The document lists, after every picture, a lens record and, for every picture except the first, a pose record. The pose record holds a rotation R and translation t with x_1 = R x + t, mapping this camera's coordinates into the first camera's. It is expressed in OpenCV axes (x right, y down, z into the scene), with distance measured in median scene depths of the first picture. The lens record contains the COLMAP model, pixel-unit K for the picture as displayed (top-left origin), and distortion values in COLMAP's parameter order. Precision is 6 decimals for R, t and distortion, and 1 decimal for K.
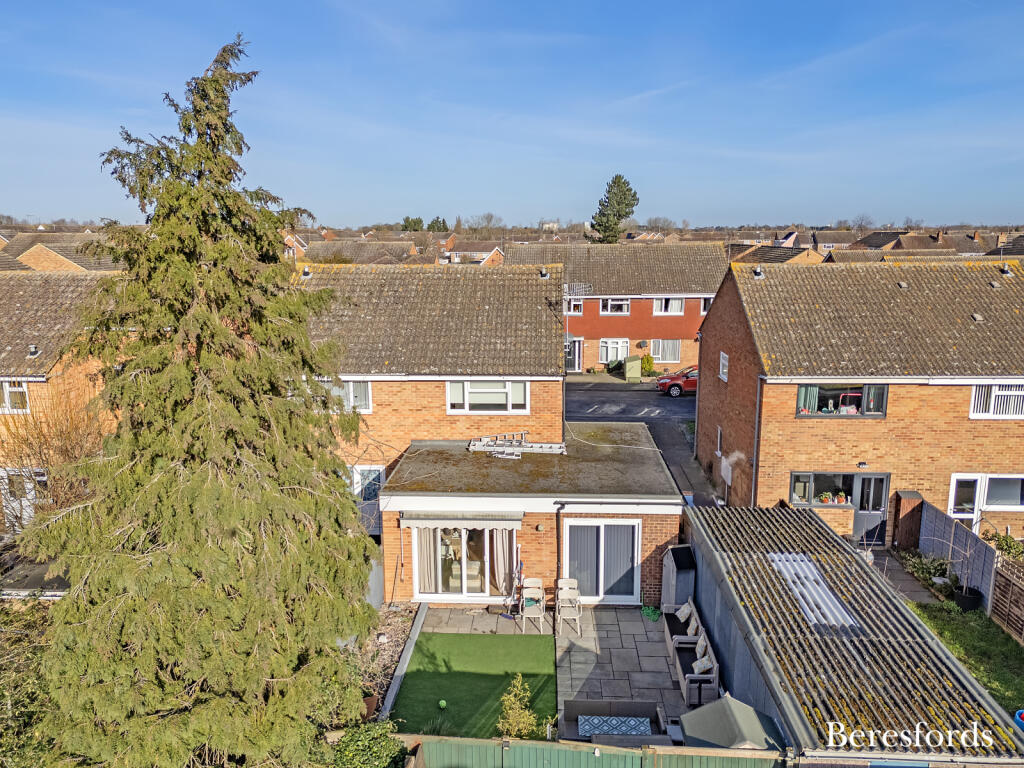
lens RADIAL K [[744.5, 0, 516.9], [0, 744.5, 383.7], [0, 0, 1]] dist [0.070515, -0.007912]
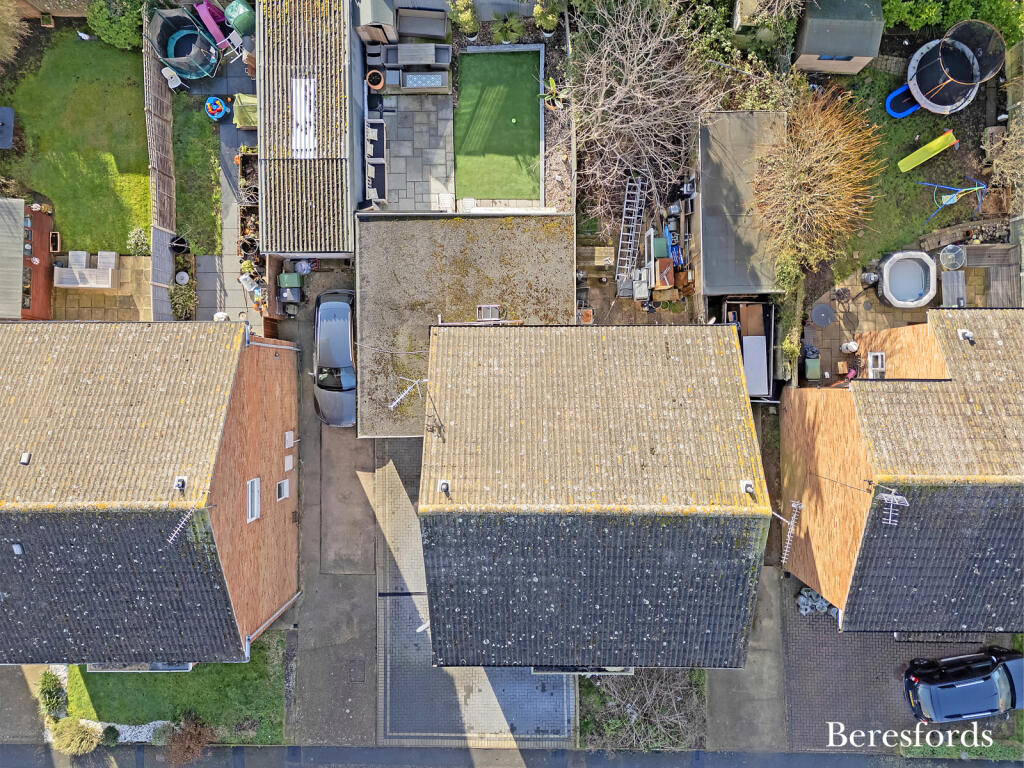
lens RADIAL K [[744.5, 0, 516.9], [0, 744.5, 383.7], [0, 0, 1]] dist [0.070515, -0.007912]
pose [[-0.997891, 0.057531, 0.030055, -0.096726], [0.019421, -0.177186, 0.983986, -1.203460], [0.061935, 0.982494, 0.175695, 1.028094]]
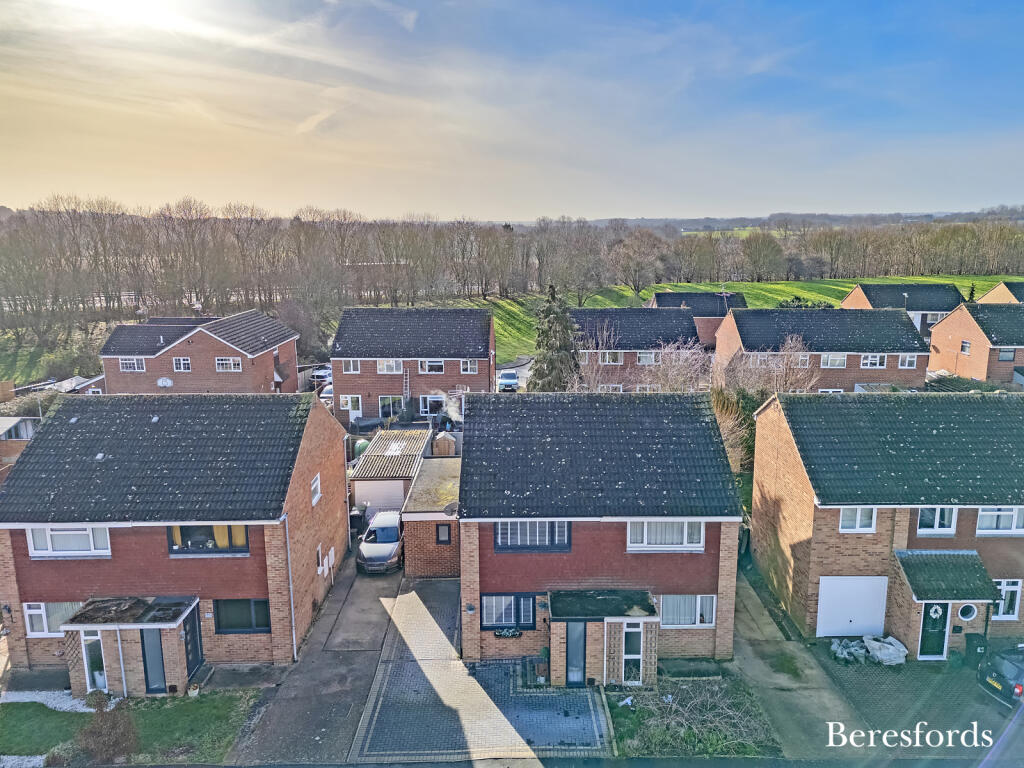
lens RADIAL K [[744.5, 0, 516.9], [0, 744.5, 383.7], [0, 0, 1]] dist [0.070515, -0.007912]
pose [[-0.998271, 0.028726, -0.051288, 0.050892], [0.005772, 0.916153, 0.400788, -0.836877], [0.058501, 0.399799, -0.914734, 2.712232]]
